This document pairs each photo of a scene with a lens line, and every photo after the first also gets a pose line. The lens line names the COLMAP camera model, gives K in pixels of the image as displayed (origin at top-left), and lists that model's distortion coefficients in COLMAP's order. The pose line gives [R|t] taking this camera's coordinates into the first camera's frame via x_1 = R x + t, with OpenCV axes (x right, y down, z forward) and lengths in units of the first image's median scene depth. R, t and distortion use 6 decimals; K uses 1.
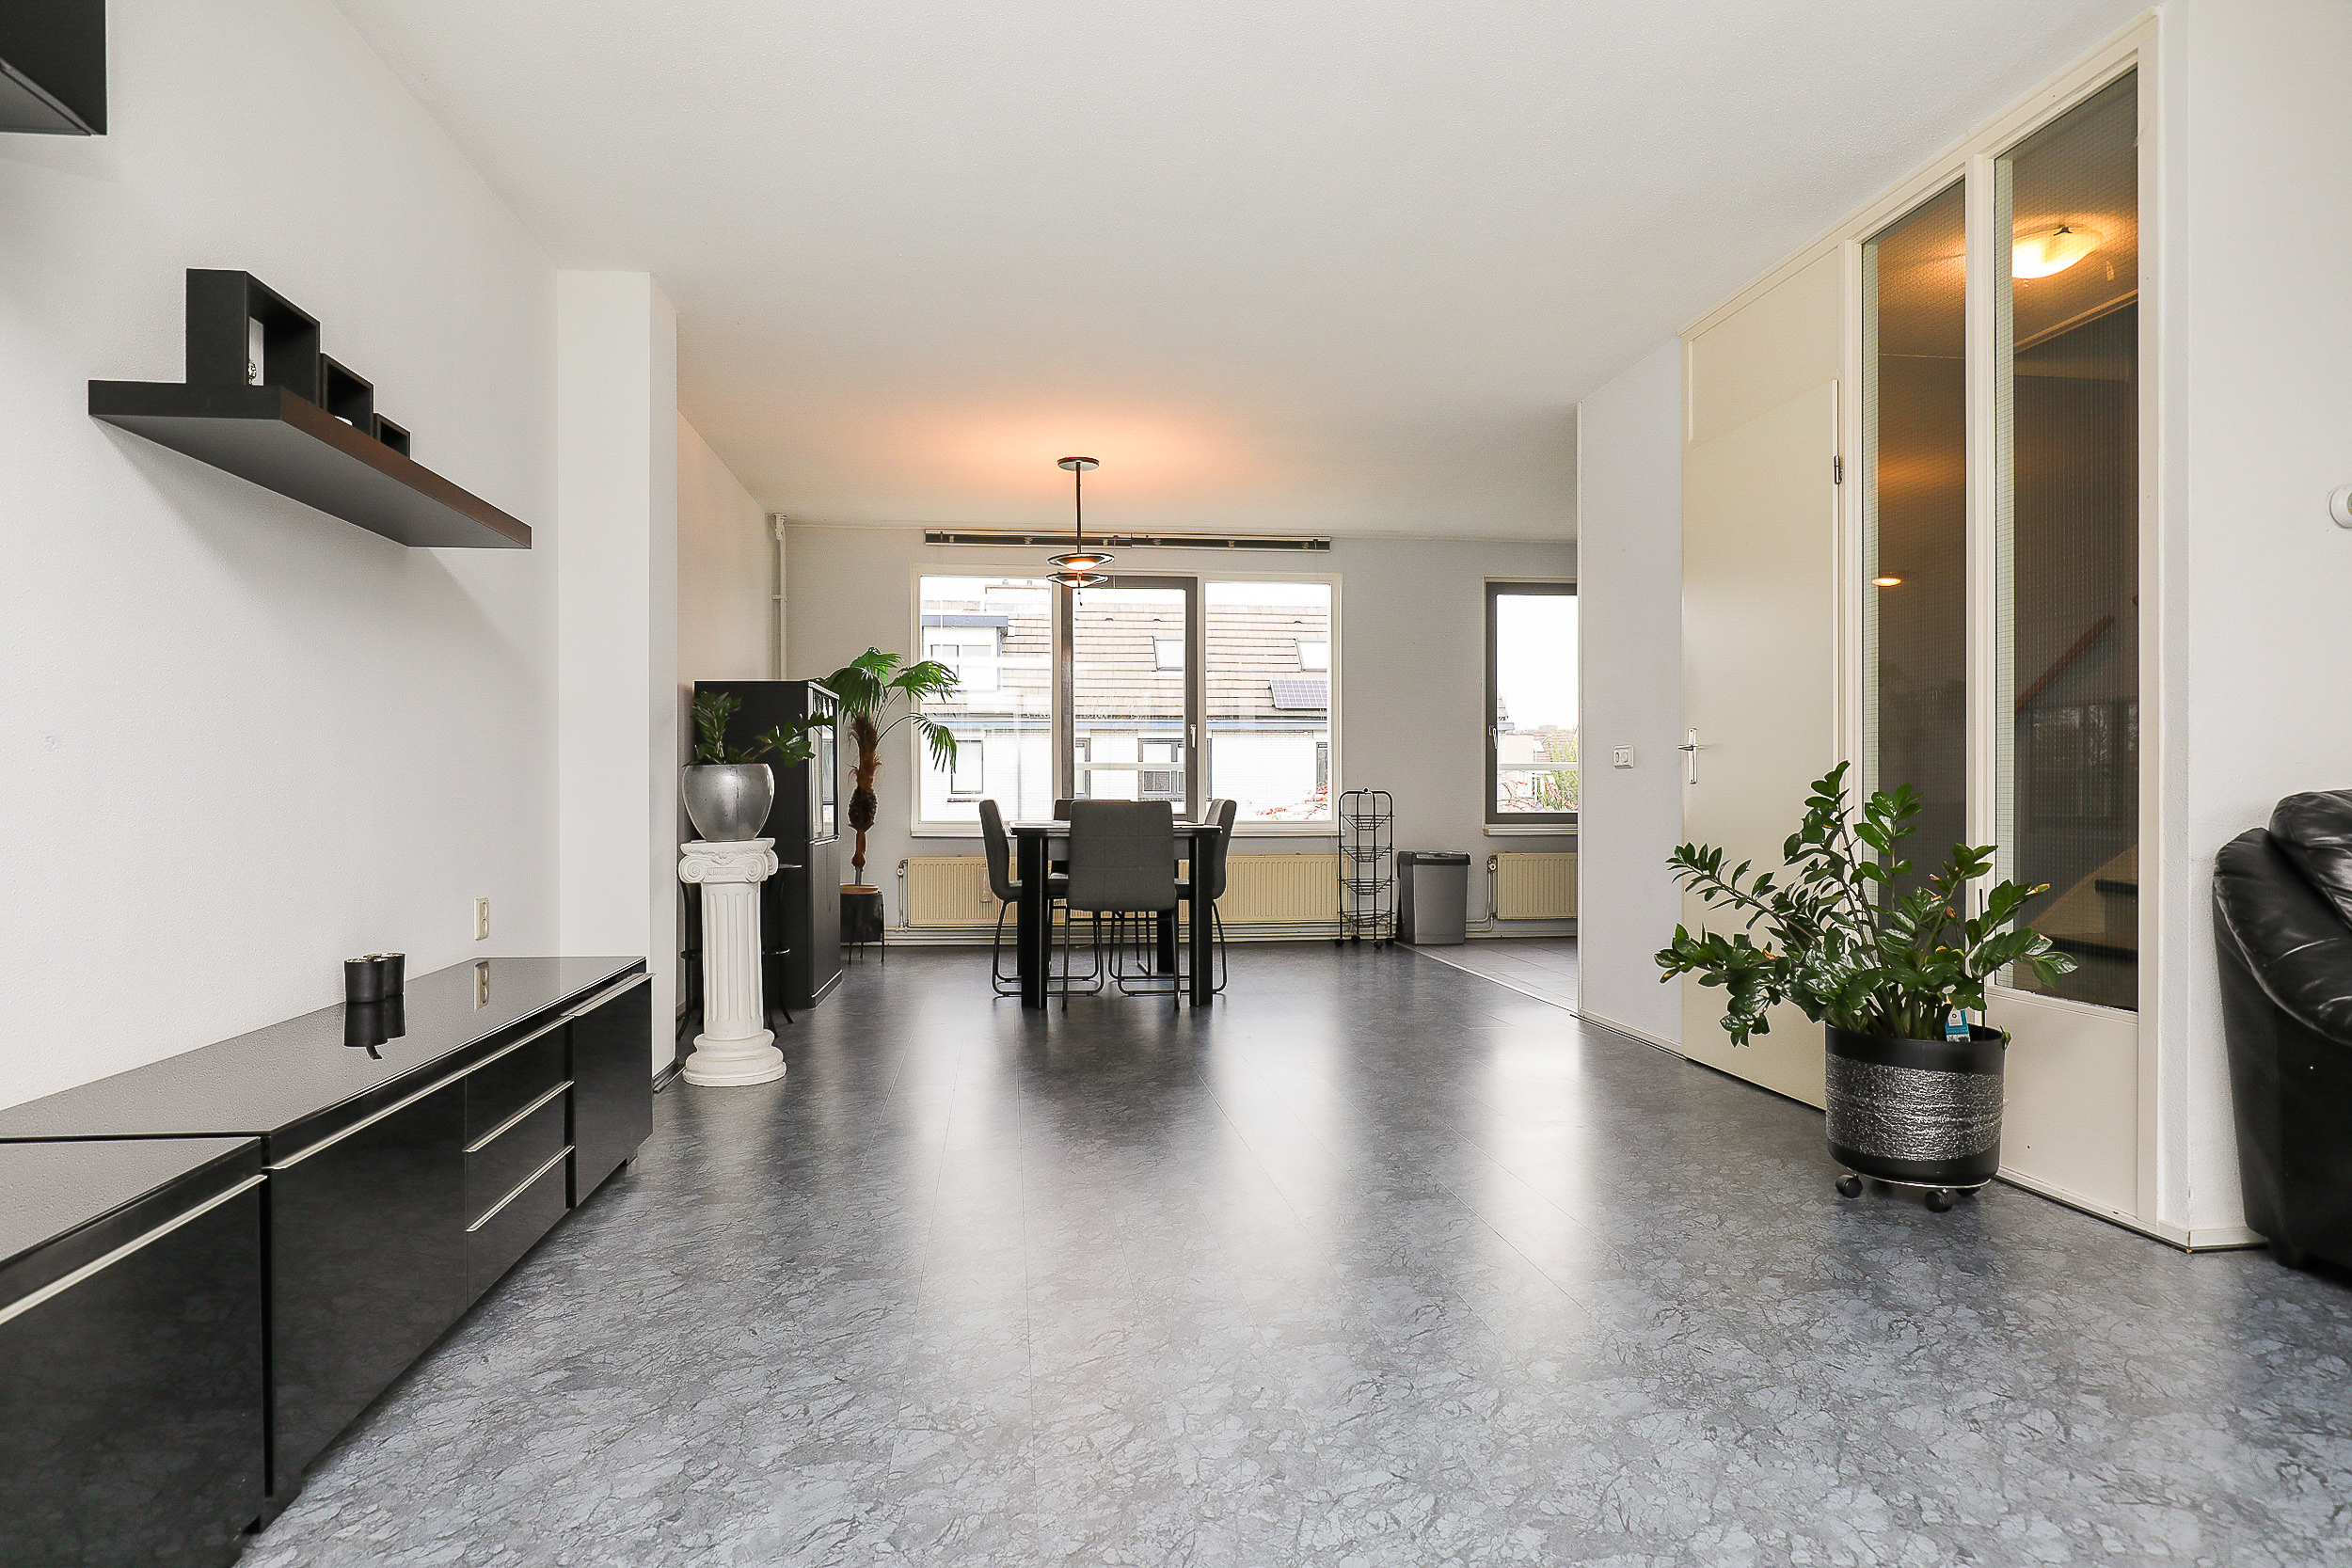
lens RADIAL K [[1400.4, 0, 1168.2], [0, 1400.4, 793.5], [0, 0, 1]] dist [-0.011938, 0.003599]
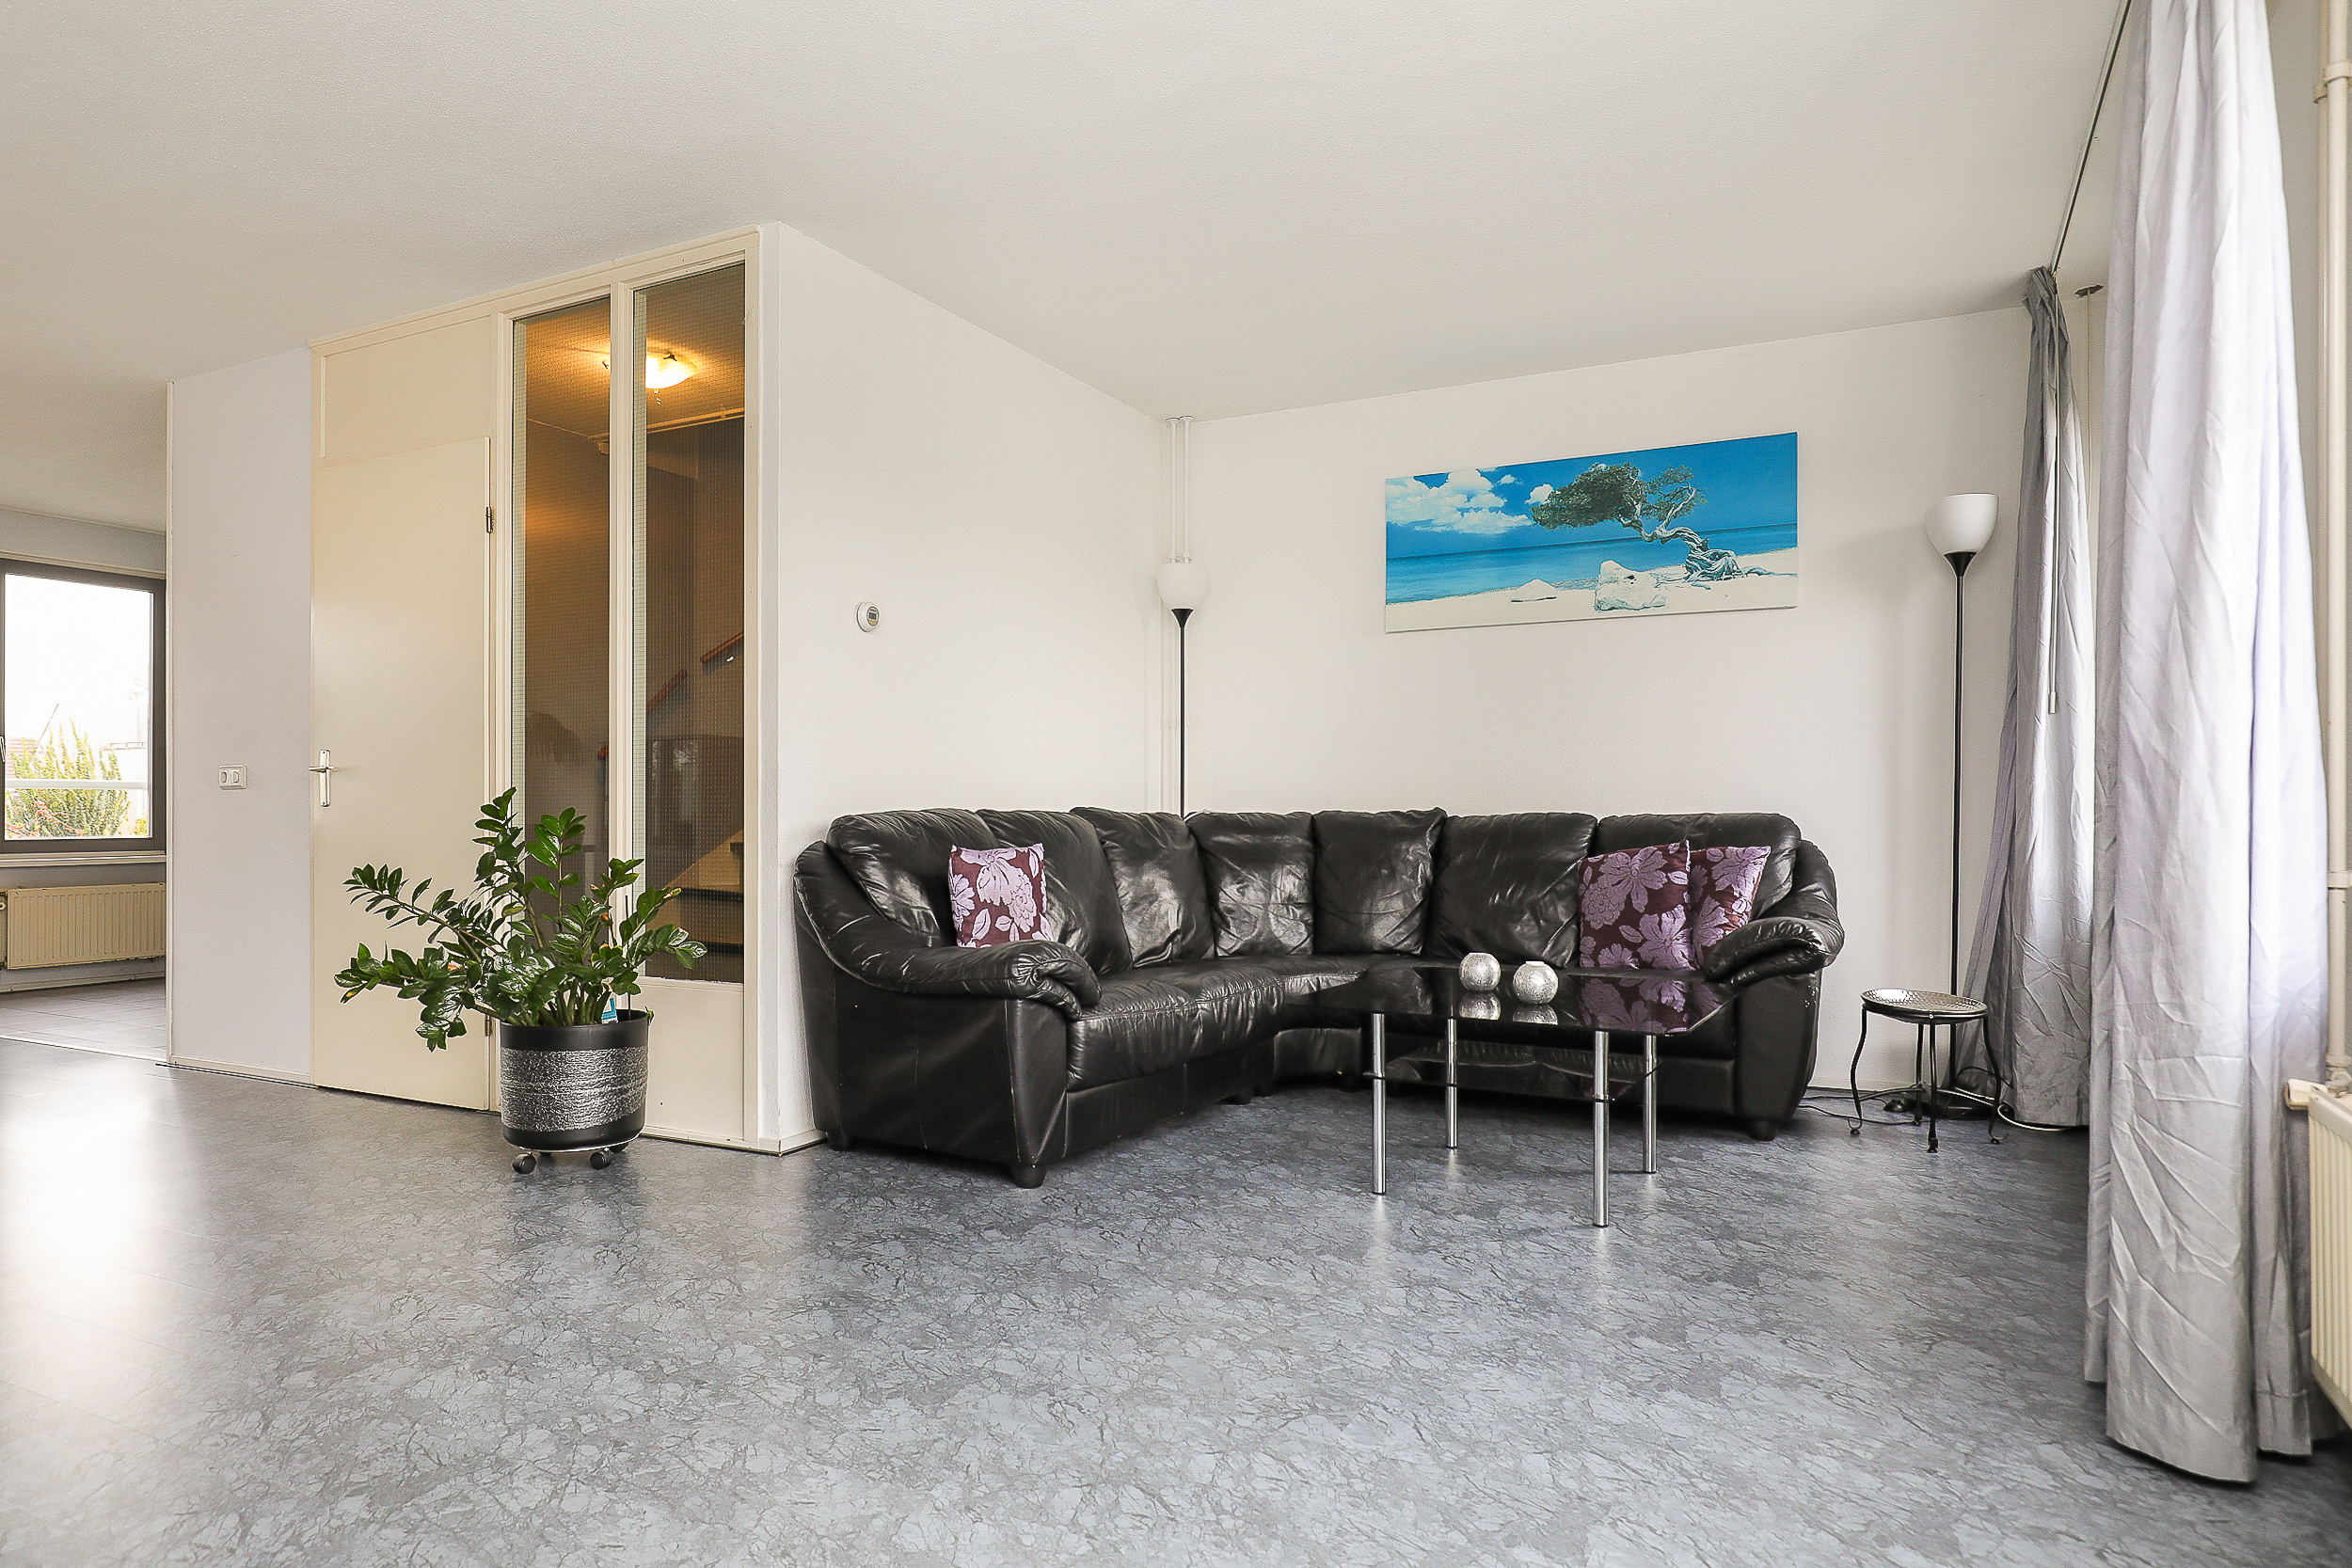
lens RADIAL K [[1401.3, 0, 1178.4], [0, 1401.3, 810.5], [0, 0, 1]] dist [-0.008932, 0.000396]
pose [[0.562179, 0.004710, 0.827002, -0.145954], [-0.000402, 0.999985, -0.005422, 0.001272], [-0.827015, 0.002716, 0.562173, -0.071179]]
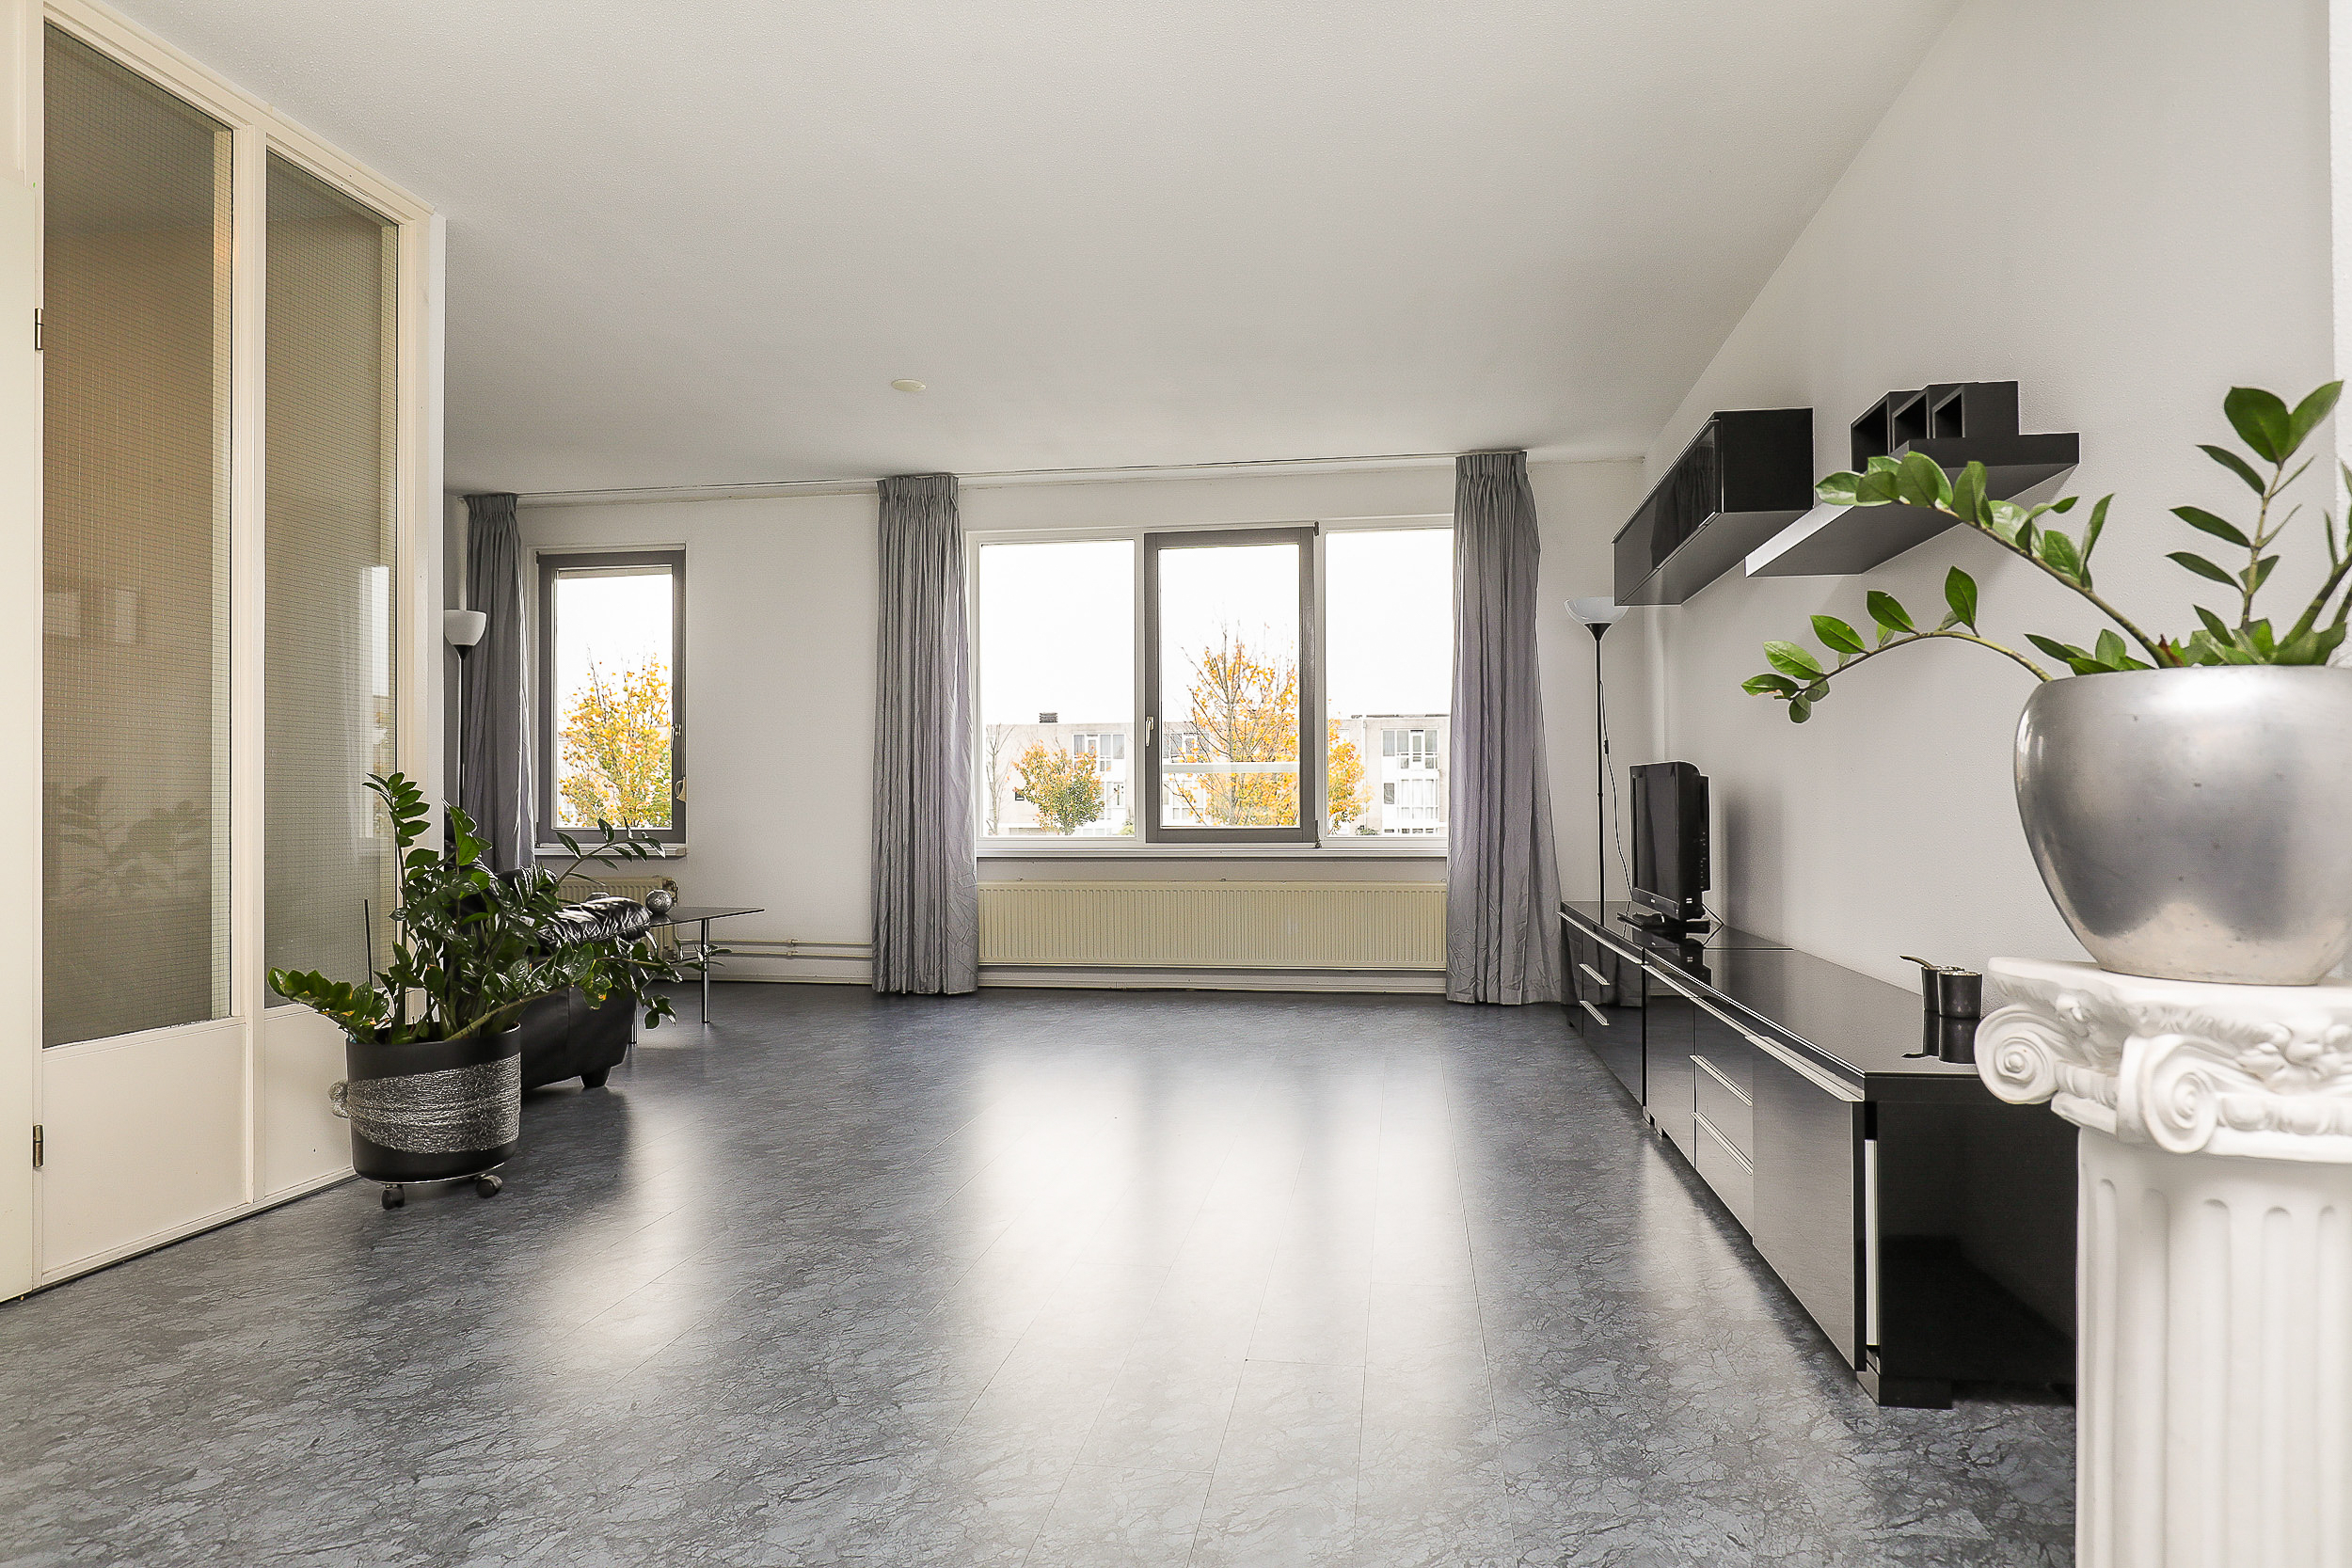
lens RADIAL K [[1401.3, 0, 1178.4], [0, 1401.3, 810.5], [0, 0, 1]] dist [-0.008932, 0.000396]
pose [[-0.962172, 0.004322, 0.272409, -0.277190], [0.005425, 0.999980, 0.003298, 0.002602], [-0.272389, 0.004652, -0.962176, 1.799504]]
